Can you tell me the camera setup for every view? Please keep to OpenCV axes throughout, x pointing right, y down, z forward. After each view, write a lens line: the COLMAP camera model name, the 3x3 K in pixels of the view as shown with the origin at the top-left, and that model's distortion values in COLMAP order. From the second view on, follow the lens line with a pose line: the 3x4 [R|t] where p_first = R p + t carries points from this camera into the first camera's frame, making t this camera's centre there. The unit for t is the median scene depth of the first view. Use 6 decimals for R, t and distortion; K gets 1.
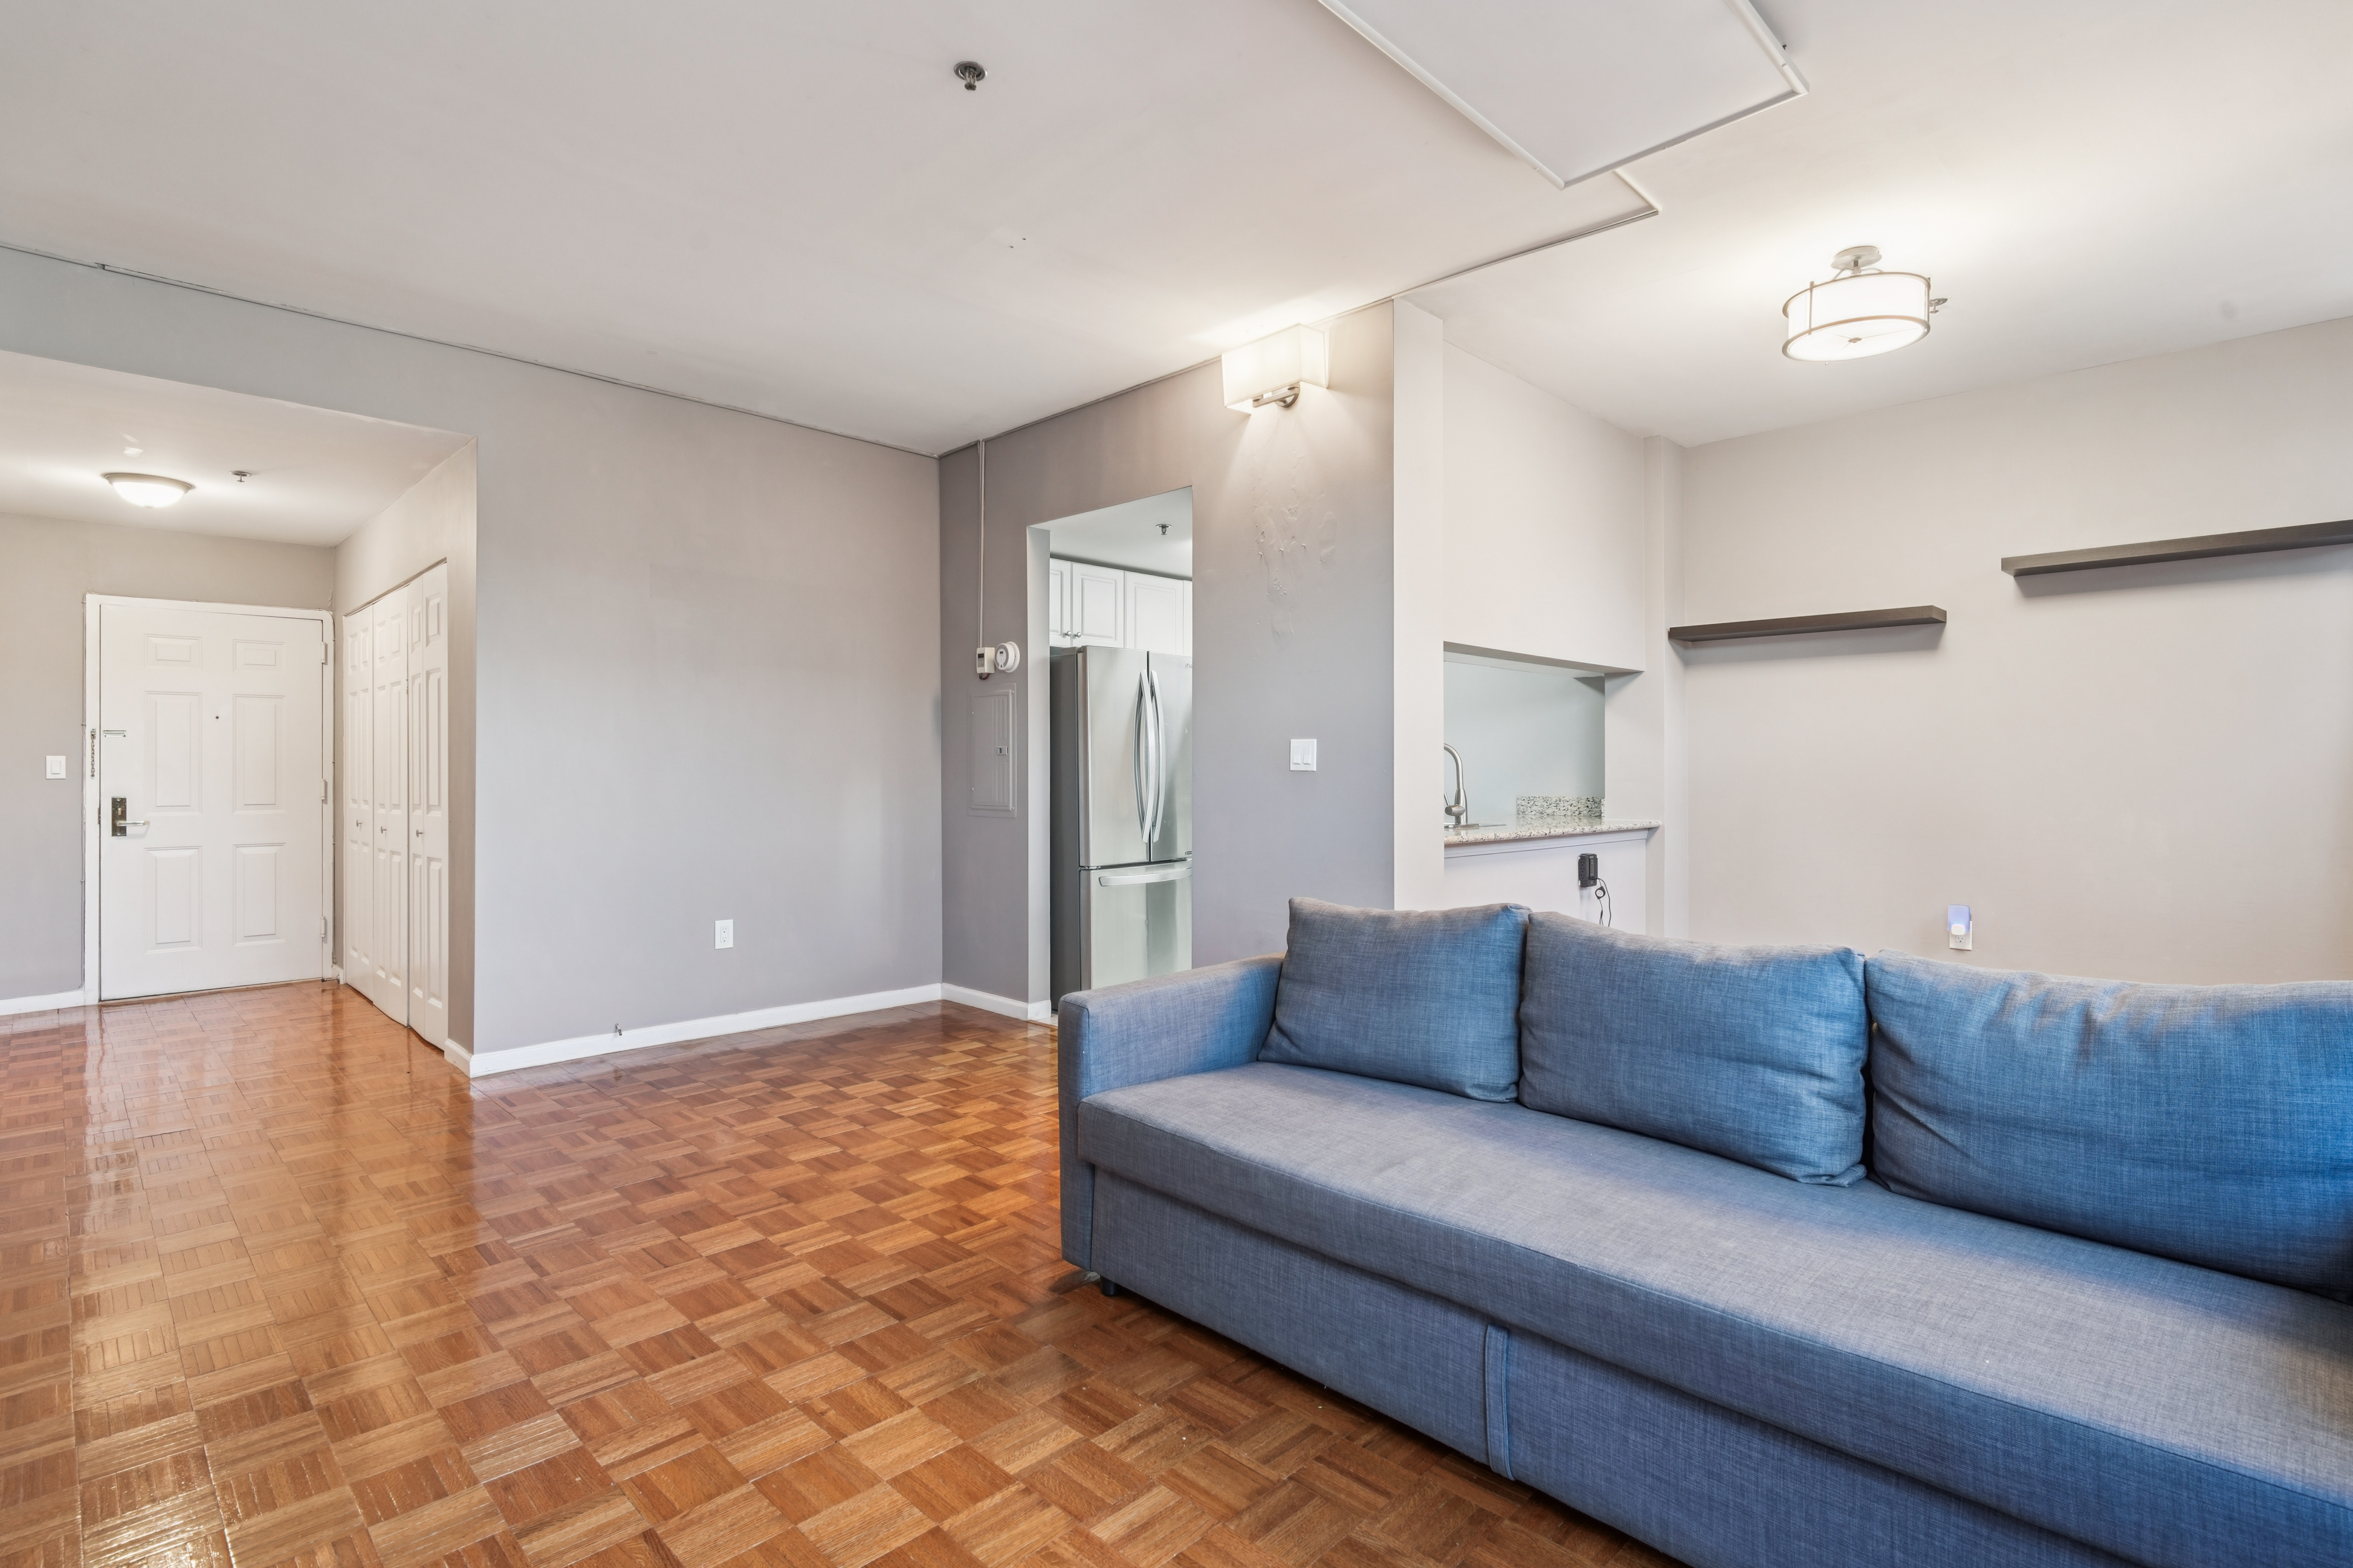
lens RADIAL K [[1111.8, 0, 1168.9], [0, 1111.8, 766.8], [0, 0, 1]] dist [-0.001667, -0.002525]
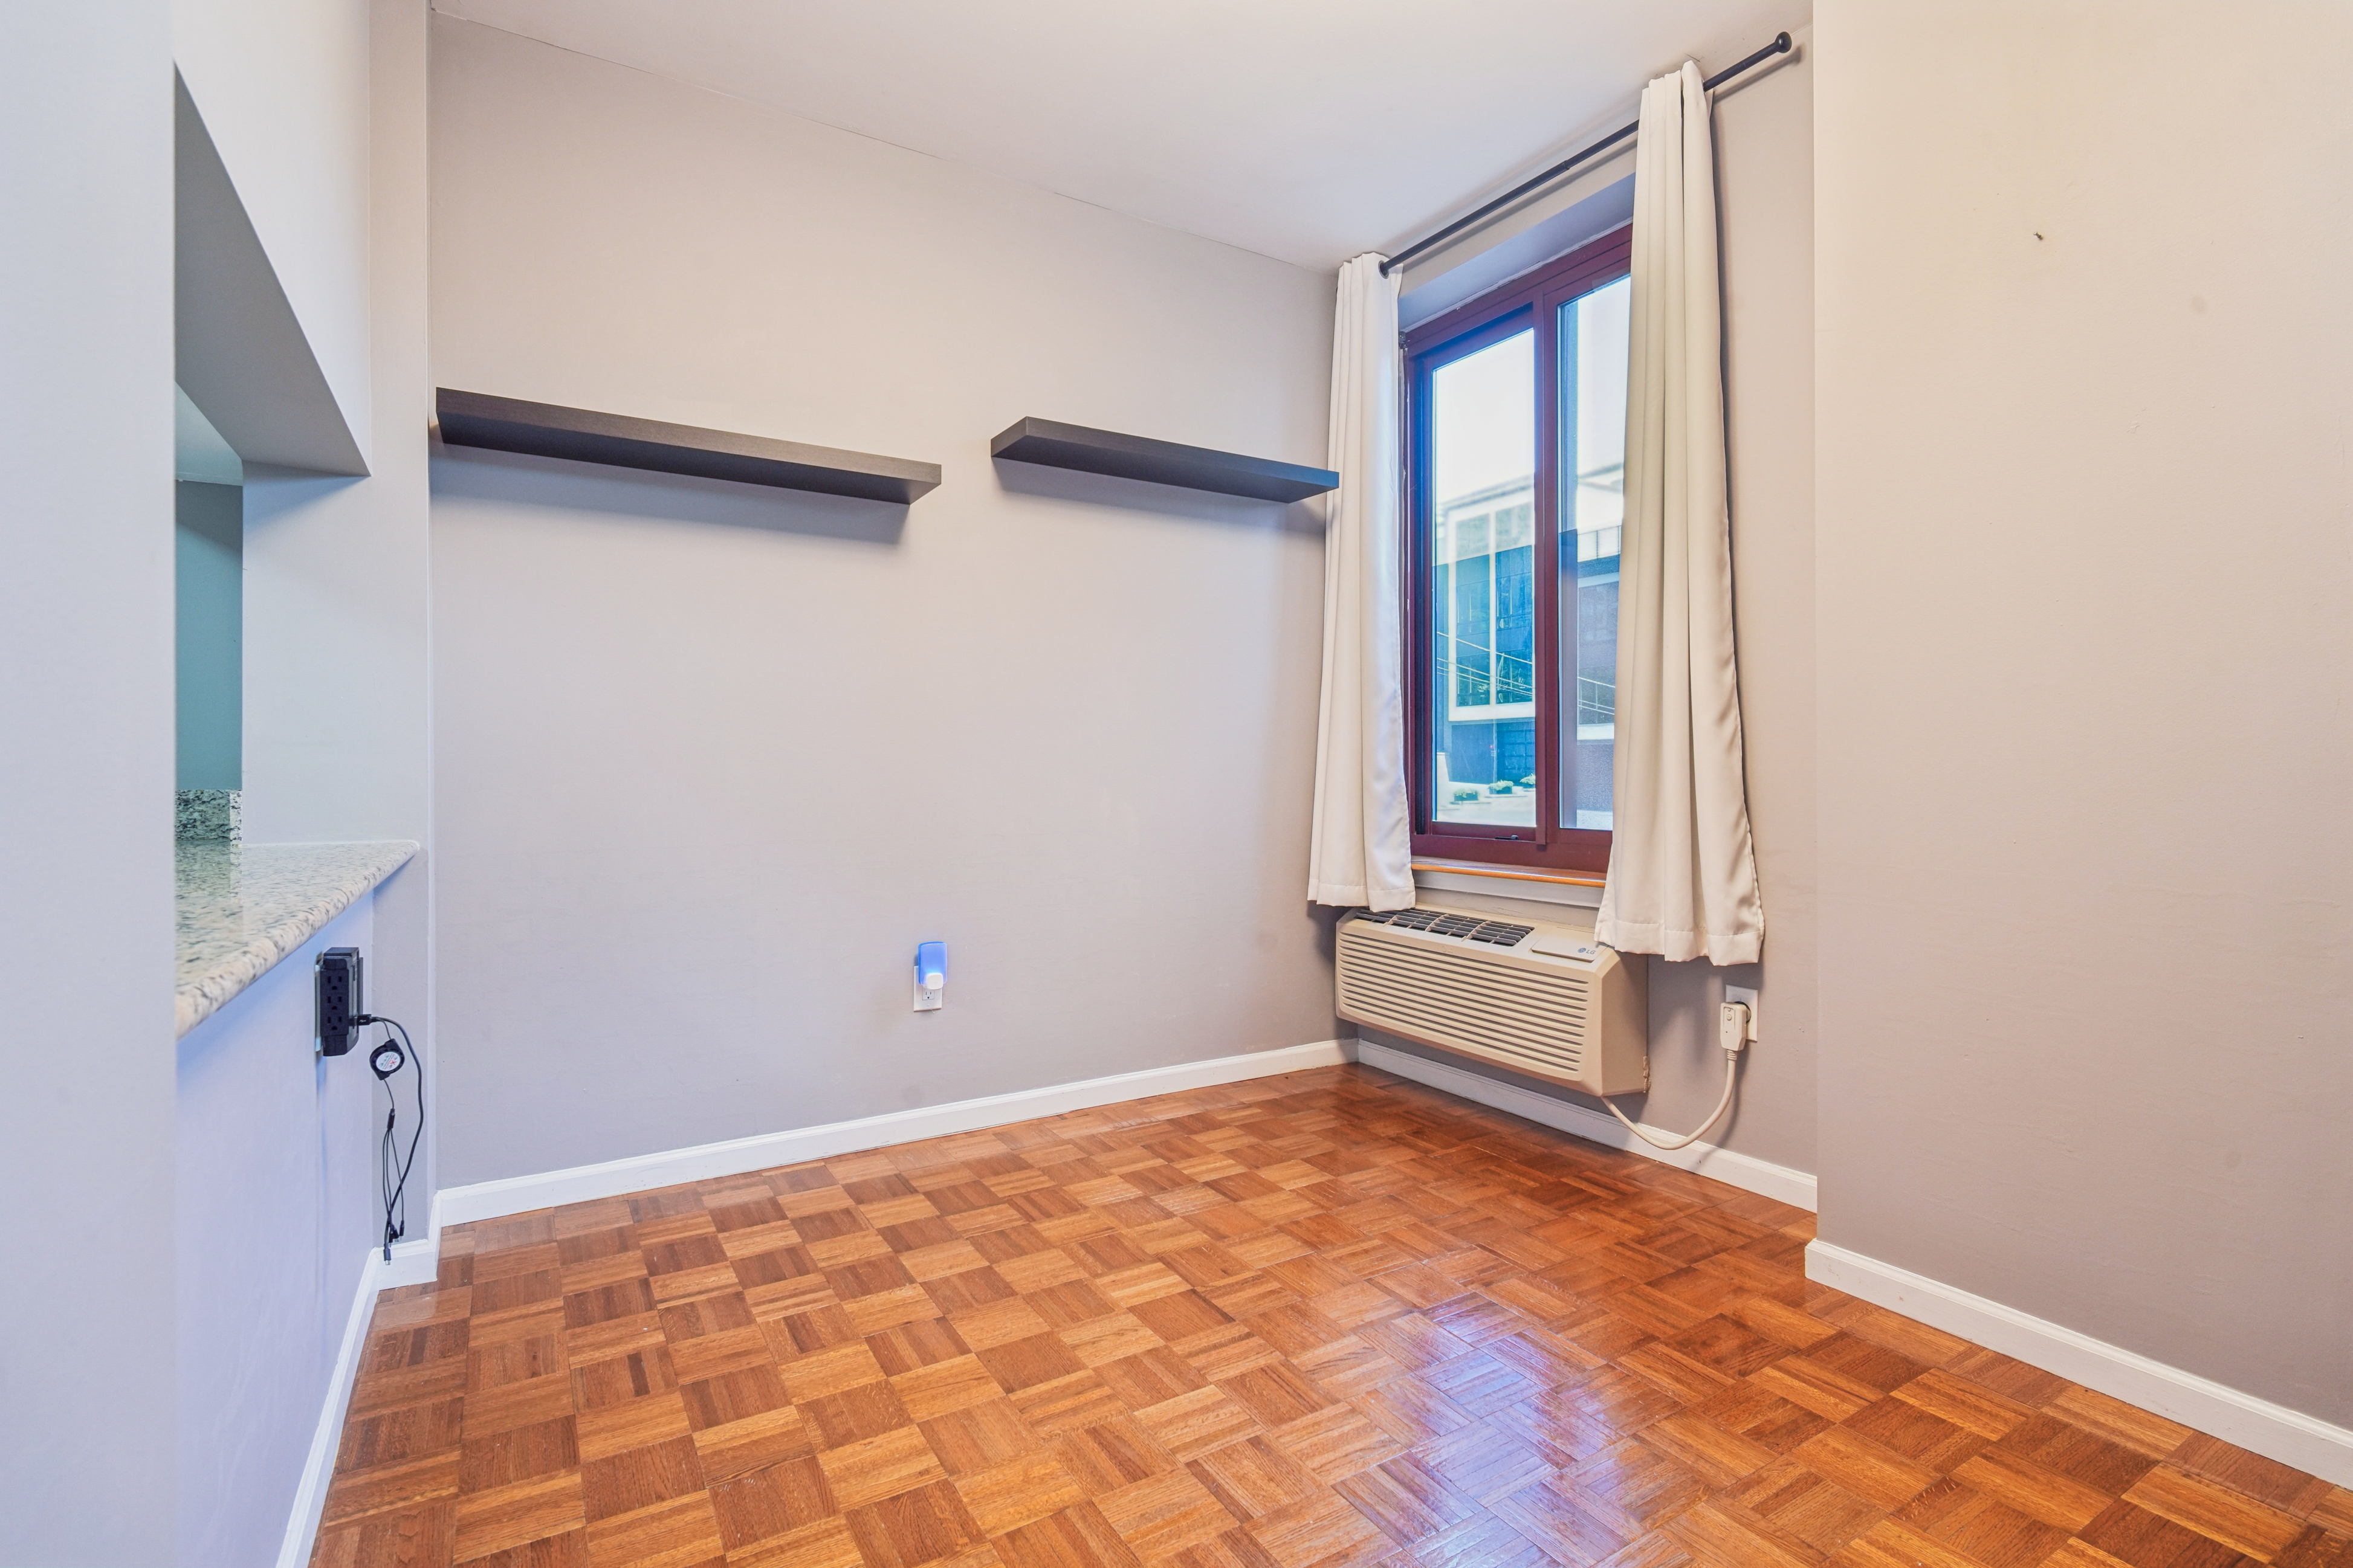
lens RADIAL K [[1111.8, 0, 1176.1], [0, 1111.8, 776.9], [0, 0, 1]] dist [-0.001667, -0.002525]
pose [[0.232466, -0.001783, 0.972603, 0.104230], [-0.005927, 0.999977, 0.003250, 0.022320], [-0.972586, -0.006520, 0.232451, 0.639857]]
